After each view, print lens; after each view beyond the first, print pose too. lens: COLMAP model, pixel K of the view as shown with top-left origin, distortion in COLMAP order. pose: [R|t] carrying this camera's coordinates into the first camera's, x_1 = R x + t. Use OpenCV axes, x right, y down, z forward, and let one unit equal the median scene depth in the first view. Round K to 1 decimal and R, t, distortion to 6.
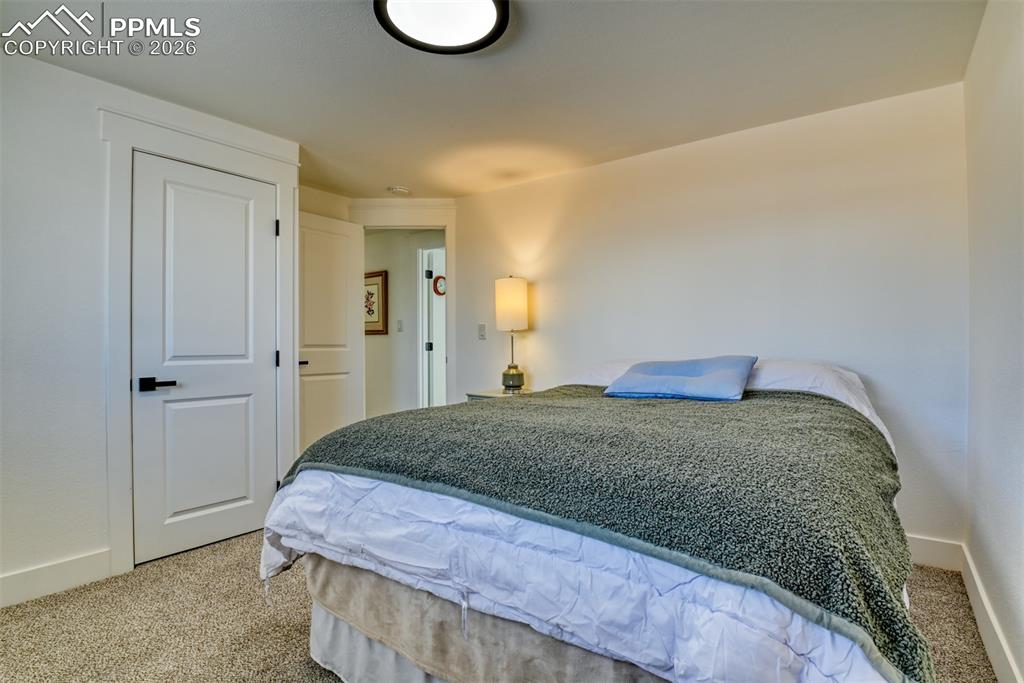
lens RADIAL K [[501.8, 0, 514.5], [0, 501.8, 345.9], [0, 0, 1]] dist [-0.027058, -0.001768]
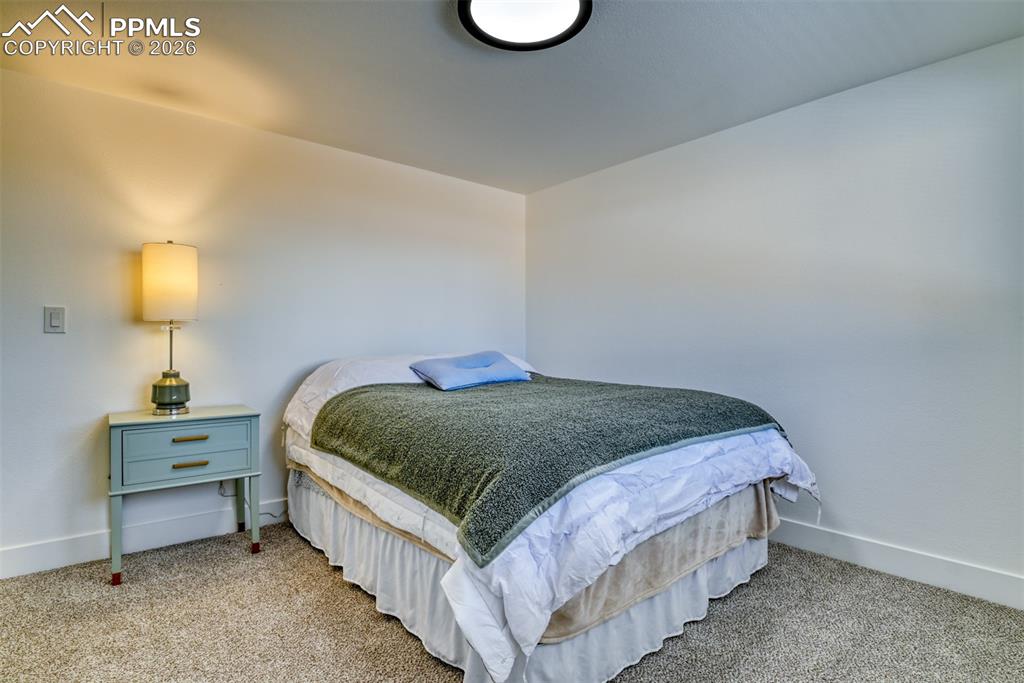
lens RADIAL K [[507.5, 0, 515.7], [0, 507.5, 333.7], [0, 0, 1]] dist [-0.023548, -0.000376]
pose [[0.213383, 0.017502, 0.976812, -0.750225], [0.002795, 0.999824, -0.018525, 0.000369], [-0.976965, 0.006684, 0.213296, 0.525003]]
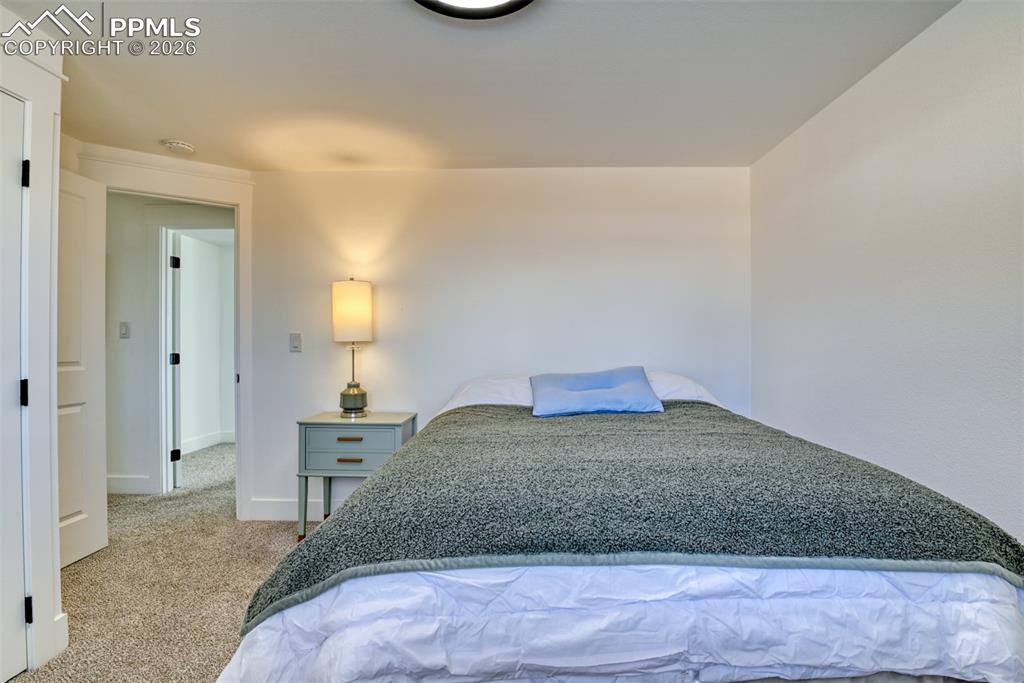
lens RADIAL K [[501.8, 0, 514.5], [0, 501.8, 345.9], [0, 0, 1]] dist [-0.027058, -0.001768]
pose [[0.813642, -0.000963, 0.581366, -0.361043], [0.002340, 0.999996, -0.001617, -0.030289], [-0.581362, 0.002676, 0.813641, 0.201337]]
